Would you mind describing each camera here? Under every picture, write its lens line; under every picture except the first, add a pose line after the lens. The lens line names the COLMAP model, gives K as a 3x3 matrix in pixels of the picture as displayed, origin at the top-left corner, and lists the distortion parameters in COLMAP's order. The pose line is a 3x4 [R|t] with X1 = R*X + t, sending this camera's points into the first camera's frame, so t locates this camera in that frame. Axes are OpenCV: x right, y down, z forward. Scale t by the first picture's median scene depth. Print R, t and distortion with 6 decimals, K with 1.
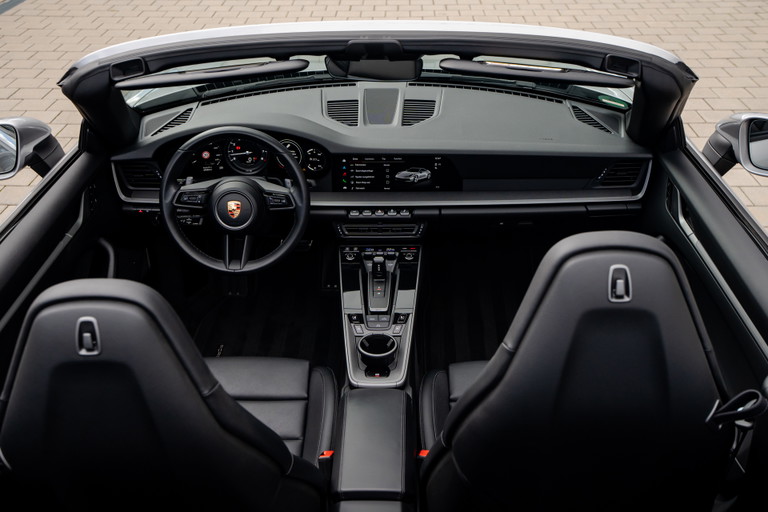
lens RADIAL K [[867.6, 0, 384.3], [0, 867.6, 233.6], [0, 0, 1]] dist [0.072557, -0.006211]
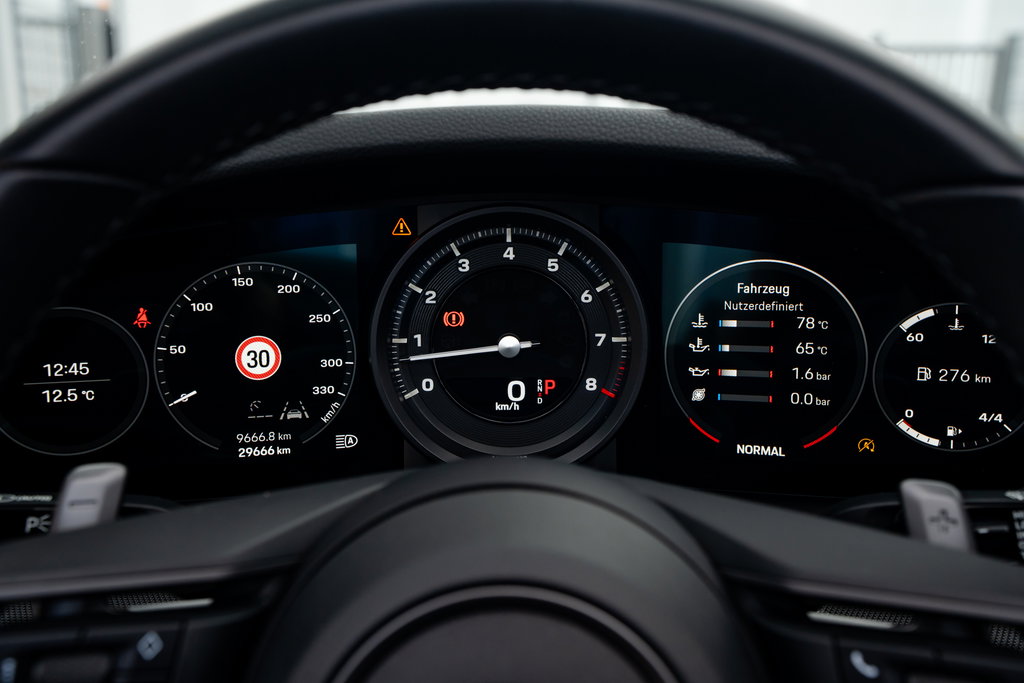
lens RADIAL K [[985.2, 0, 512.0], [0, 985.2, 341.5], [0, 0, 1]] dist [0.090366, 0.000170]
pose [[0.999614, 0.002695, 0.027644, -0.163452], [0.005188, 0.959646, -0.281161, -0.040848], [-0.027286, 0.281196, 0.959262, 0.824381]]
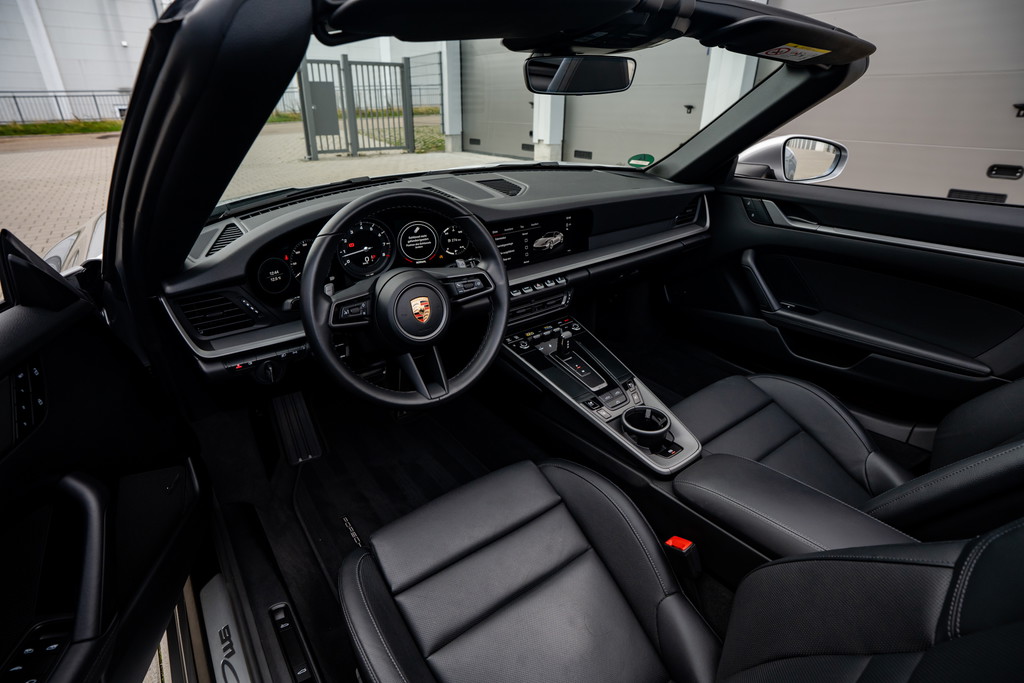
lens RADIAL K [[512.1, 0, 512.0], [0, 512.1, 341.5], [0, 0, 1]] dist [-0.039829, 0.000415]
pose [[0.792276, -0.265323, 0.549457, -0.319015], [0.291464, 0.955693, 0.041219, -0.000428], [-0.536049, 0.127490, 0.834505, 0.589905]]
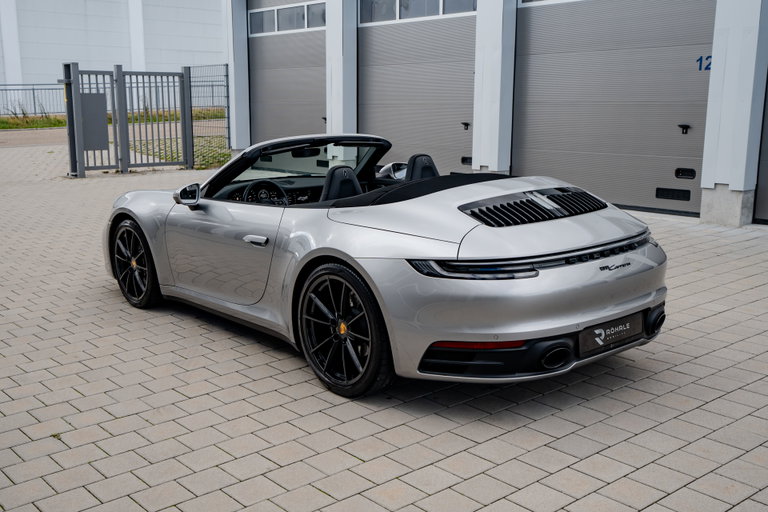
lens RADIAL K [[867.6, 0, 384.3], [0, 867.6, 233.6], [0, 0, 1]] dist [0.072557, -0.006211]
pose [[0.742801, -0.117589, 0.659105, -1.659237], [0.322919, 0.925302, -0.198845, 0.692979], [-0.586489, 0.360540, 0.725287, -1.177718]]
